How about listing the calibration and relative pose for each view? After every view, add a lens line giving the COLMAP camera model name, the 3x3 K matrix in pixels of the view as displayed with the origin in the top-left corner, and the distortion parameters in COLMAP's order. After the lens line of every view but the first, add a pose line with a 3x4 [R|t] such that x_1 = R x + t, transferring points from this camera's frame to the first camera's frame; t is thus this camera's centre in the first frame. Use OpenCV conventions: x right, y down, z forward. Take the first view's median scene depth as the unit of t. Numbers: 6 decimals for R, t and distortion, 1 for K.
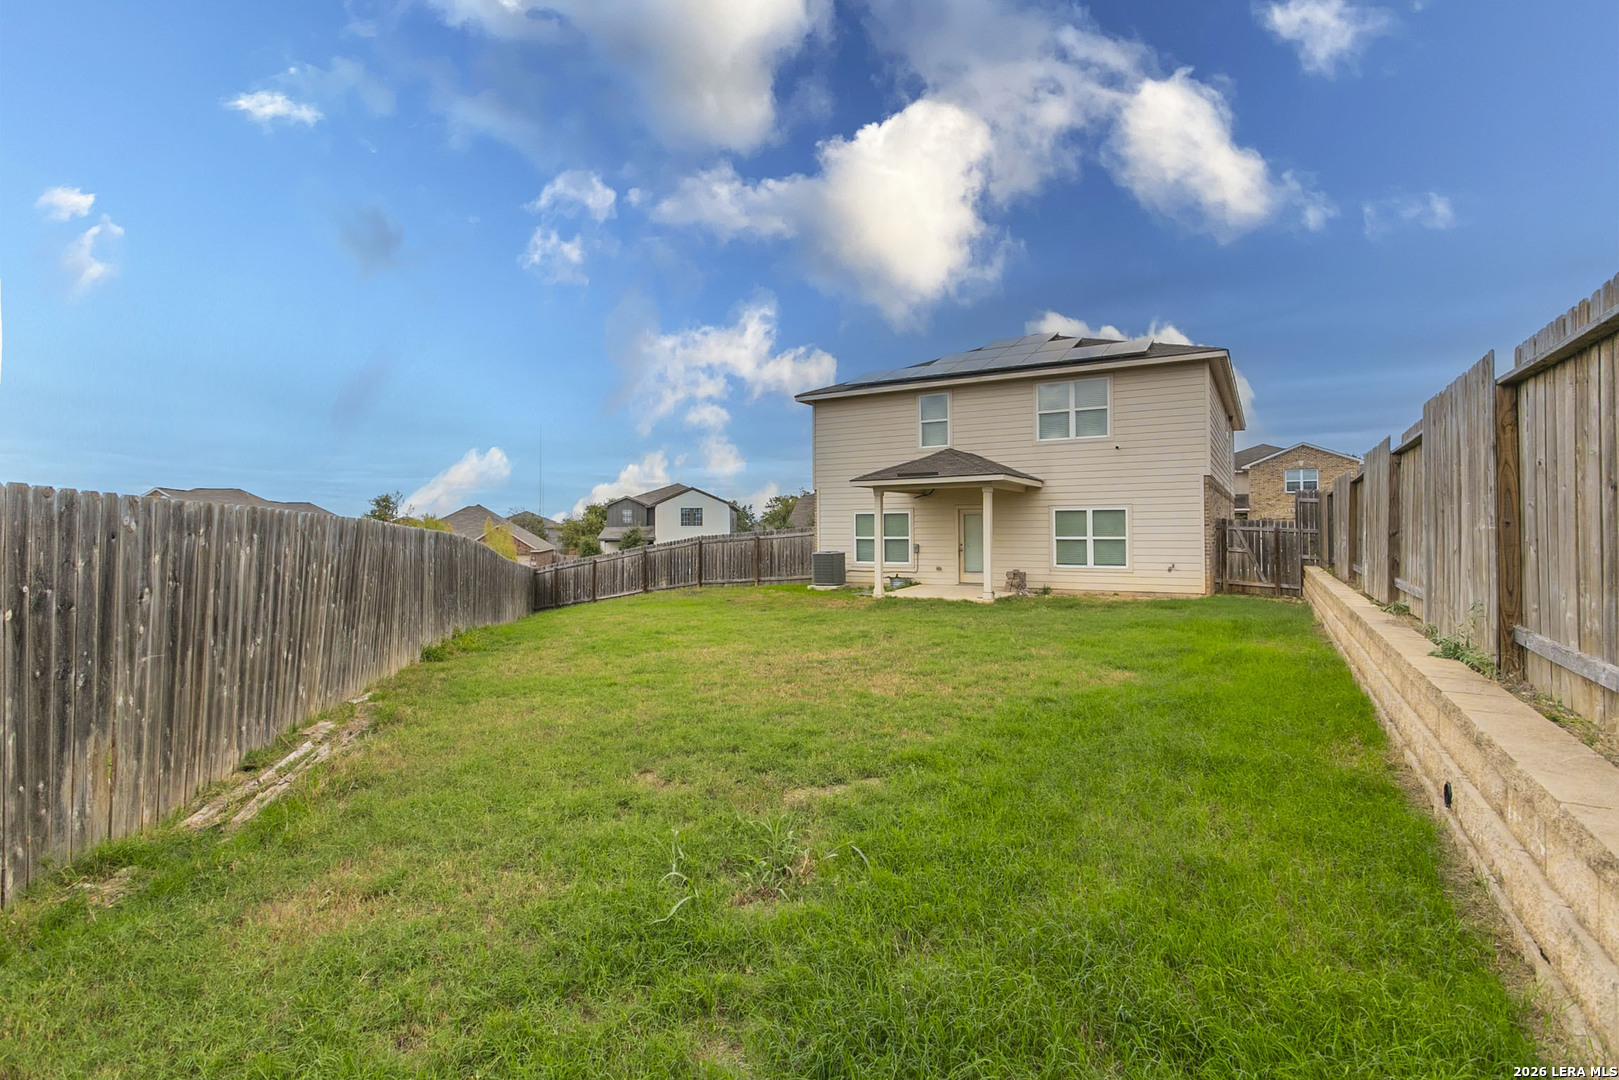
lens RADIAL K [[781.3, 0, 802.1], [0, 781.3, 536.9], [0, 0, 1]] dist [-0.001059, -0.000249]
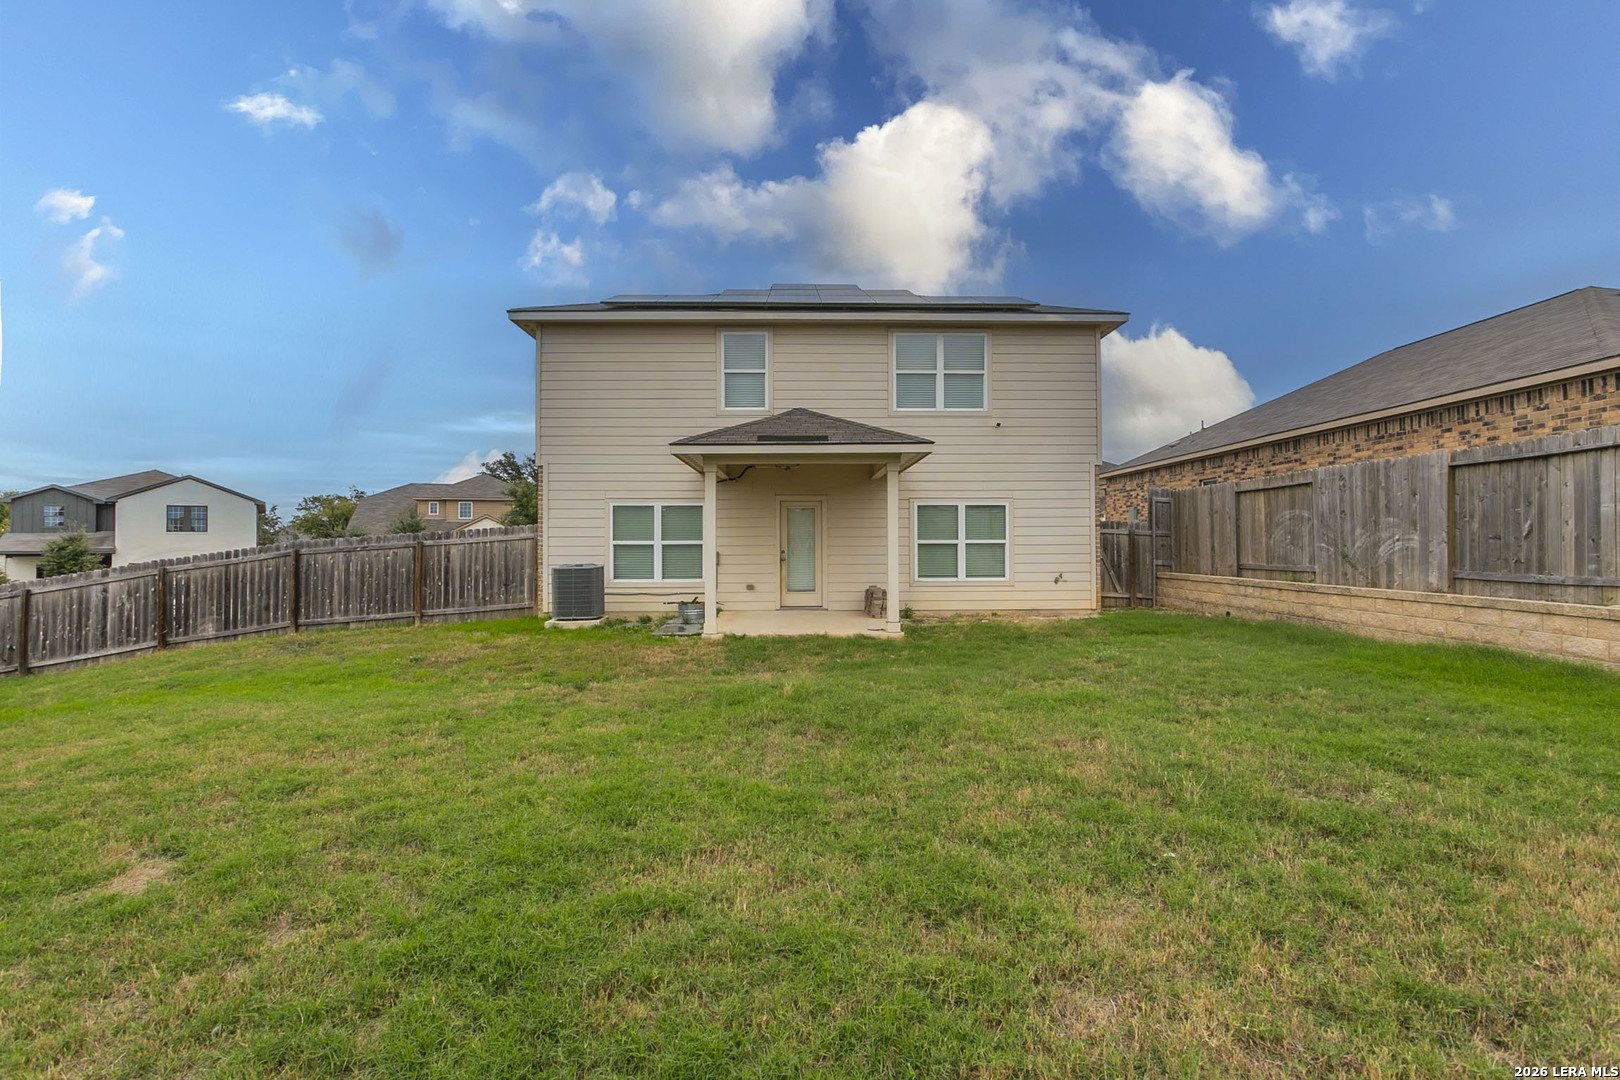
lens RADIAL K [[781.8, 0, 818.9], [0, 781.8, 534.0], [0, 0, 1]] dist [-0.001059, -0.000249]
pose [[0.838300, 0.007561, 0.545156, -0.144296], [0.003552, 0.999807, -0.019329, 0.007132], [-0.545197, 0.018140, 0.838112, 0.380667]]
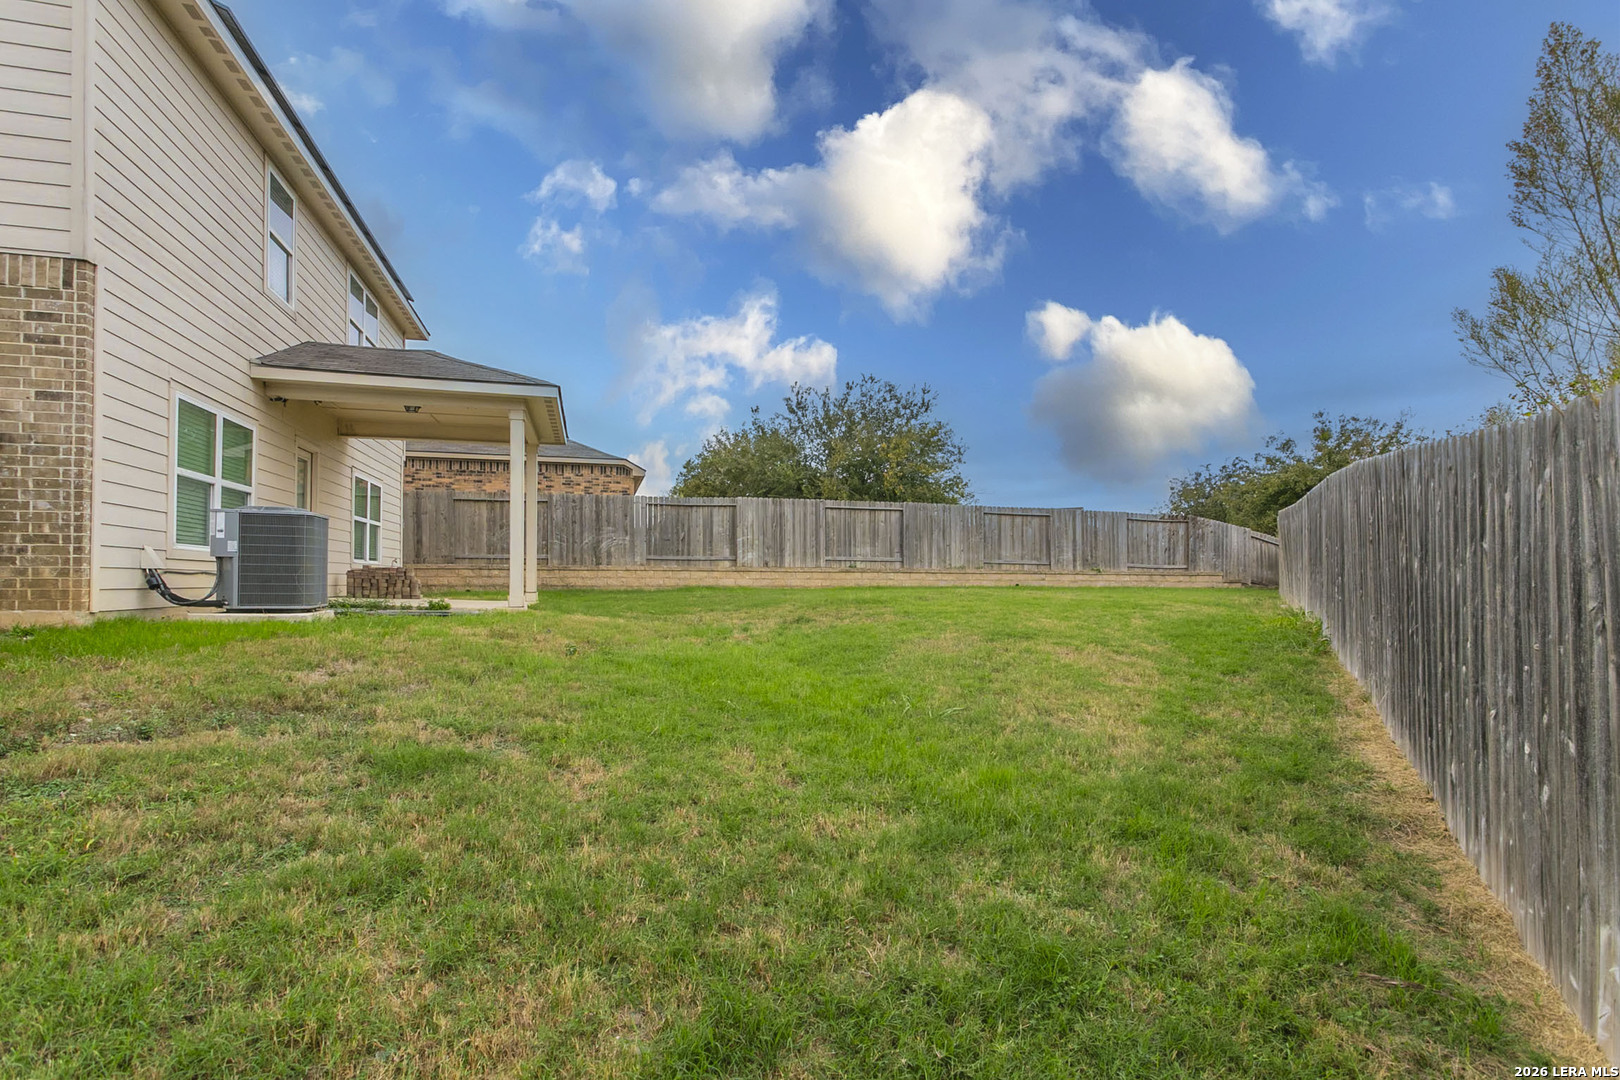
lens RADIAL K [[781.8, 0, 794.8], [0, 781.8, 572.0], [0, 0, 1]] dist [-0.001059, -0.000249]
pose [[-0.725028, 0.009428, 0.688654, -0.343443], [0.005483, 0.999954, -0.007917, 0.047645], [-0.688697, -0.001964, -0.725046, 1.088438]]
